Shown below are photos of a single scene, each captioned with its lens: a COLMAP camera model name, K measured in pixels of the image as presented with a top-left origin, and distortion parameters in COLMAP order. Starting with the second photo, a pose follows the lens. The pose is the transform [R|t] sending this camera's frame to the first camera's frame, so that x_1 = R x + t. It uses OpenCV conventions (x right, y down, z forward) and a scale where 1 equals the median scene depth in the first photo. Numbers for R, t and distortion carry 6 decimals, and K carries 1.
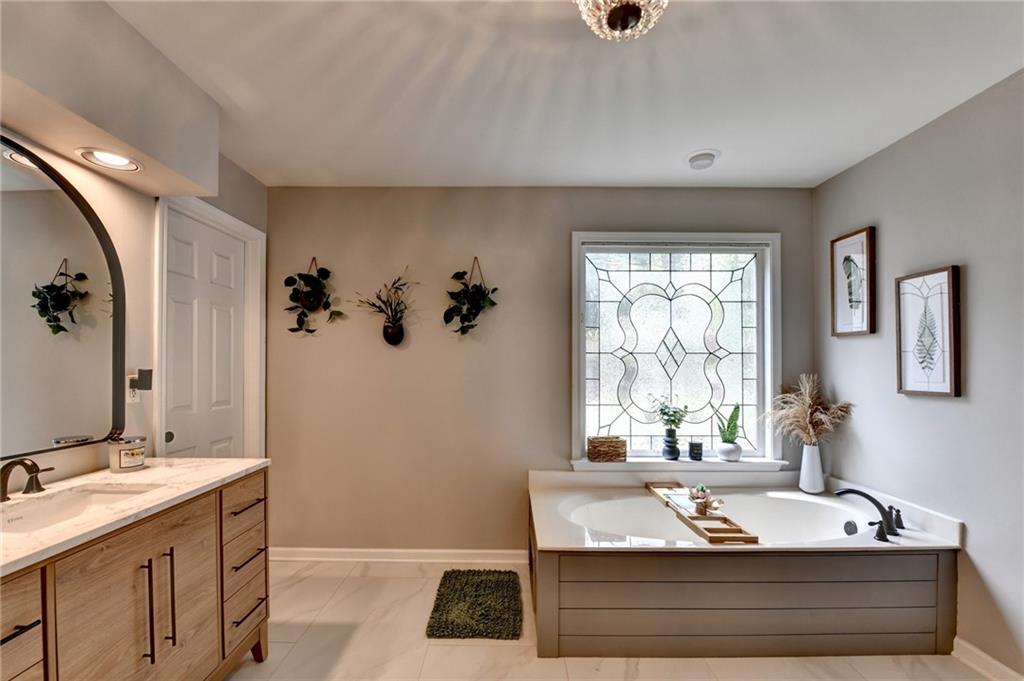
lens RADIAL K [[418.3, 0, 506.0], [0, 418.3, 360.5], [0, 0, 1]] dist [-0.019042, -0.000834]
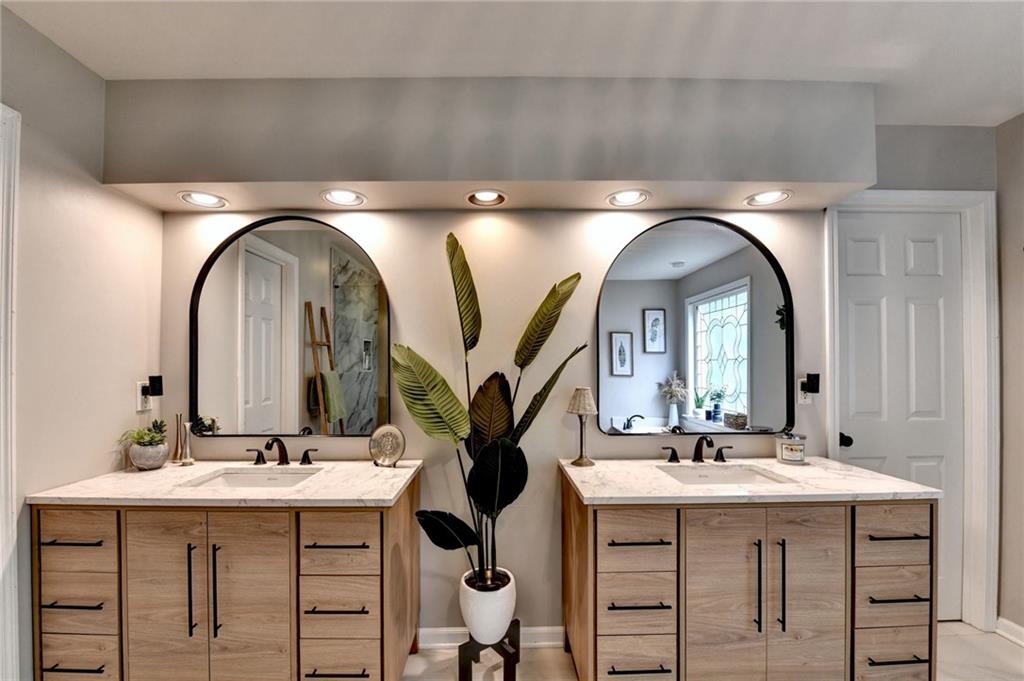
lens RADIAL K [[418.3, 0, 505.8], [0, 418.3, 361.0], [0, 0, 1]] dist [-0.019042, -0.000834]
pose [[0.037676, -0.014676, -0.999182, 0.195381], [0.013083, 0.999814, -0.014192, -0.007389], [0.999204, -0.012537, 0.037861, 0.180217]]
